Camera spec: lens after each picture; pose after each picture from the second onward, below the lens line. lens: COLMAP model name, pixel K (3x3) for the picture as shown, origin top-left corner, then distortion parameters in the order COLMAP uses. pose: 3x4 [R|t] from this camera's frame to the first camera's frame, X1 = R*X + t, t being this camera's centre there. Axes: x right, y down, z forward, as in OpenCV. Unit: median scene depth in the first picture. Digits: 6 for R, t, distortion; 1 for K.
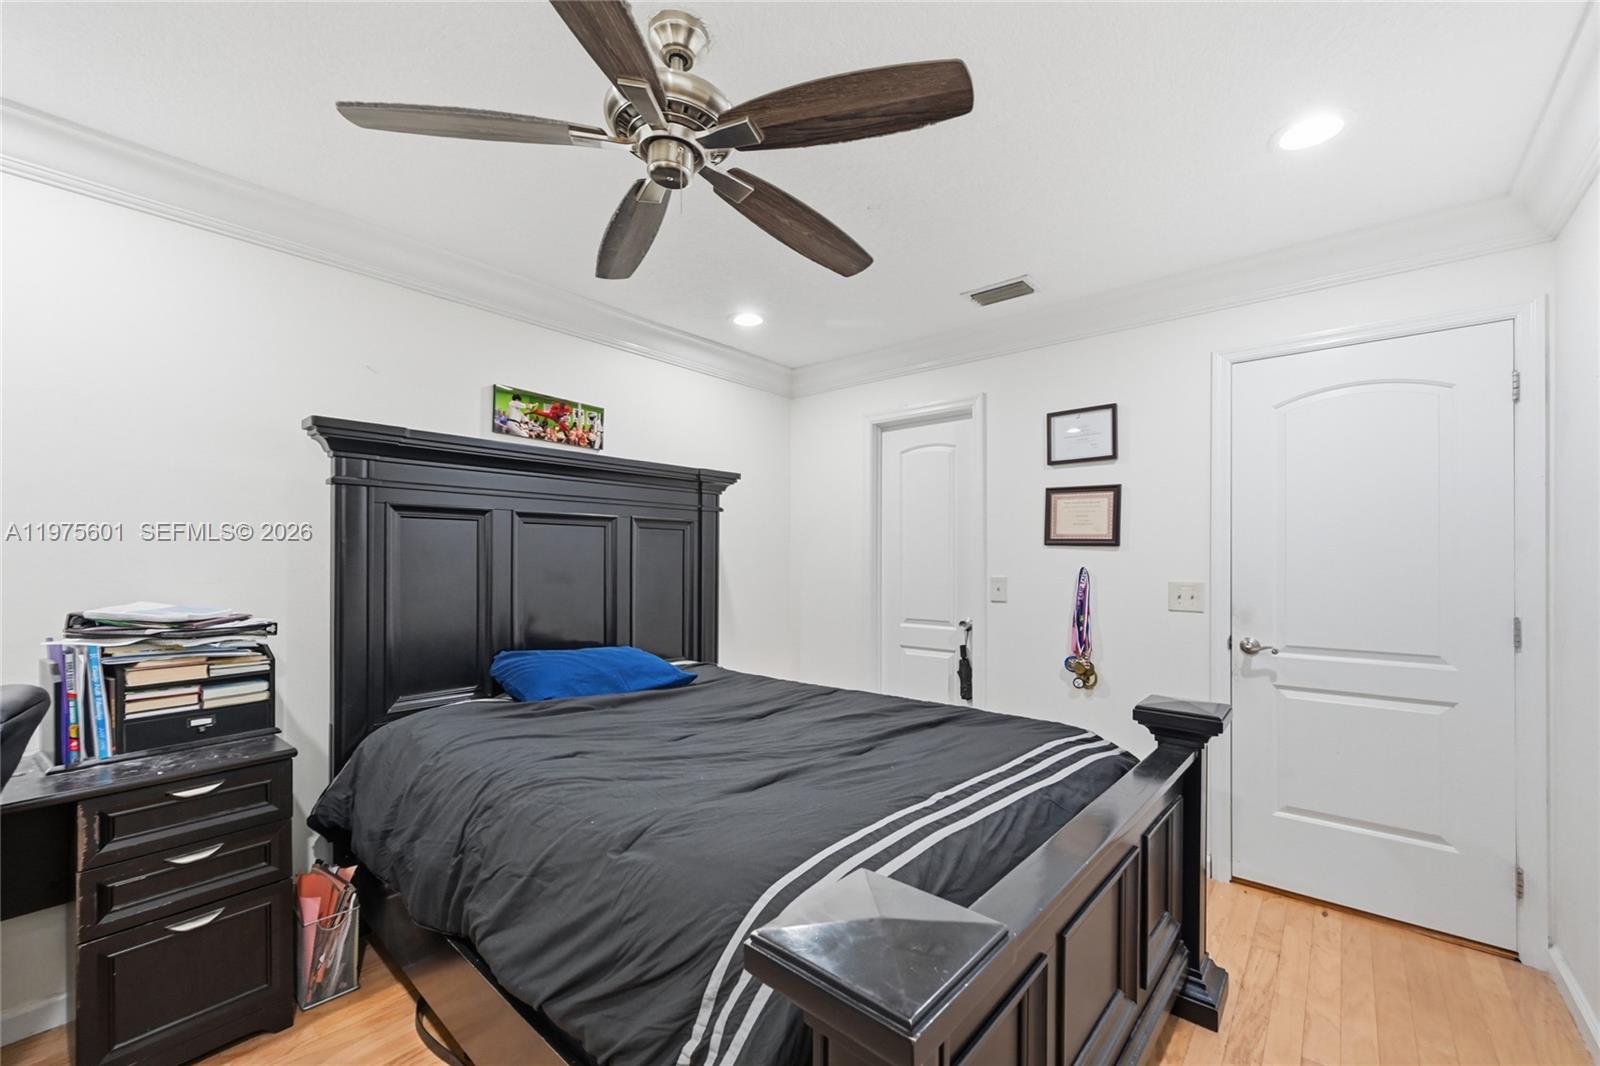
lens RADIAL K [[641.5, 0, 806.8], [0, 641.5, 565.4], [0, 0, 1]] dist [-0.002153, 0.001032]
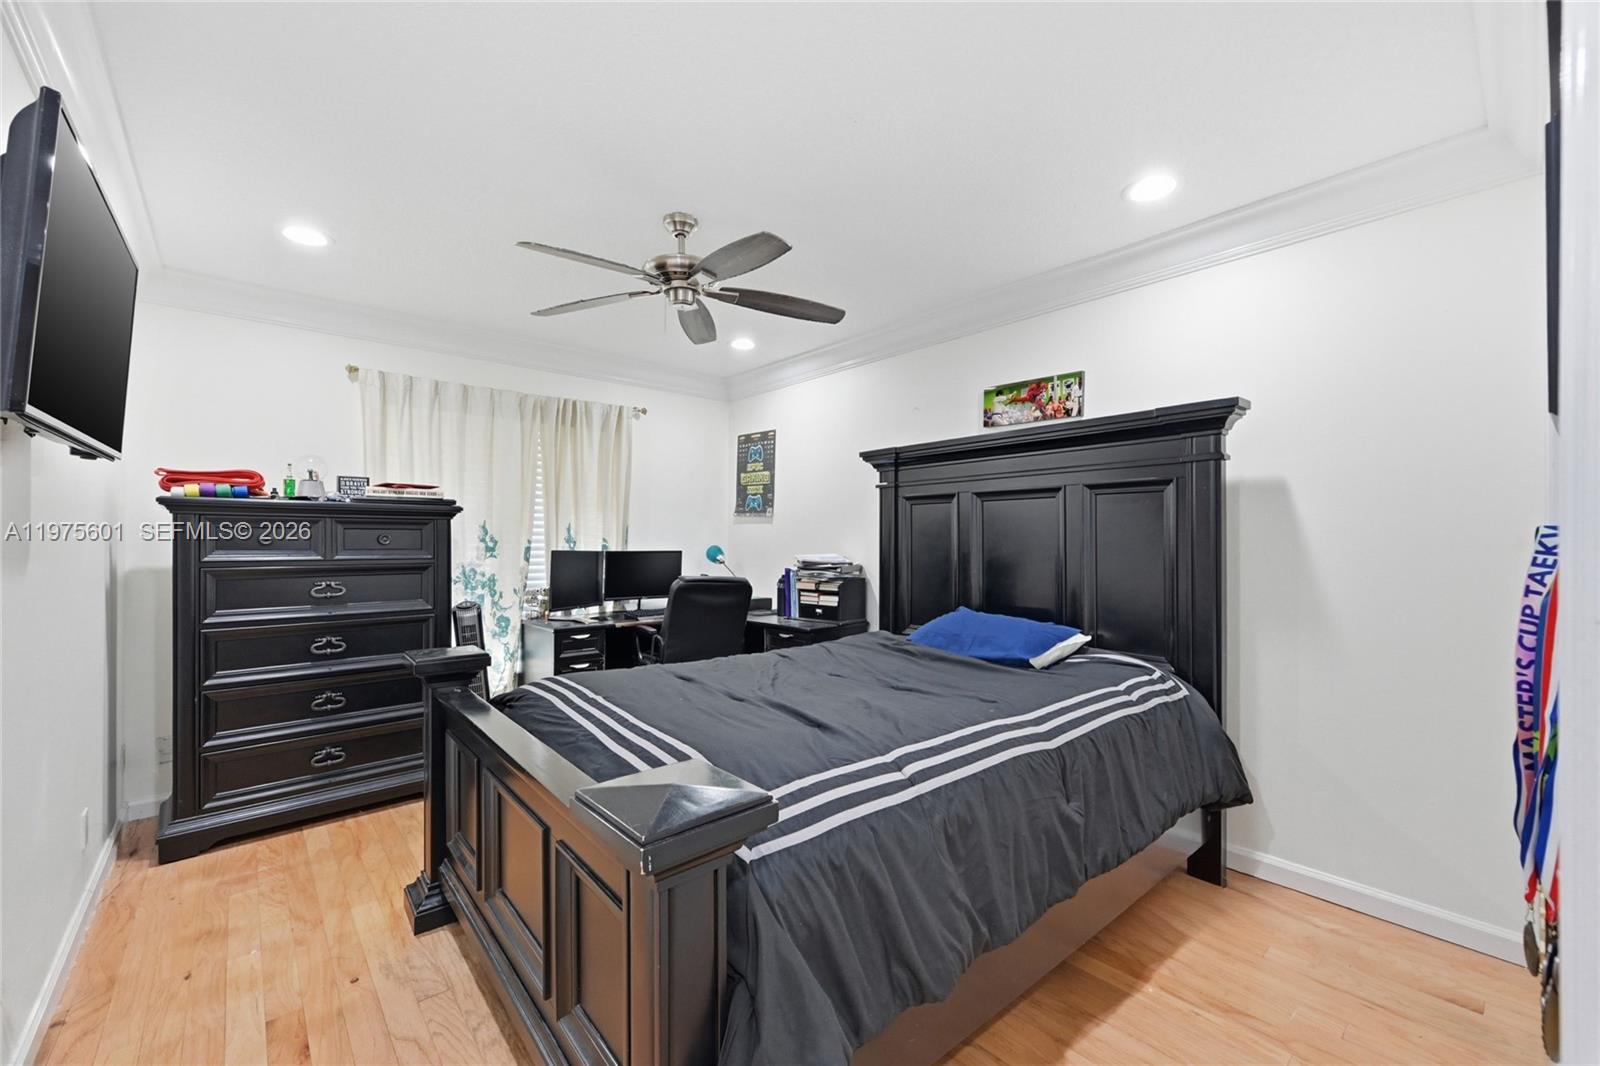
lens RADIAL K [[641.5, 0, 798.2], [0, 641.5, 534.4], [0, 0, 1]] dist [-0.002153, 0.001032]
pose [[-0.131448, -0.001611, -0.991322, 0.708565], [0.001897, 0.999996, -0.001877, -0.002159], [0.991321, -0.002127, -0.131445, 0.739719]]
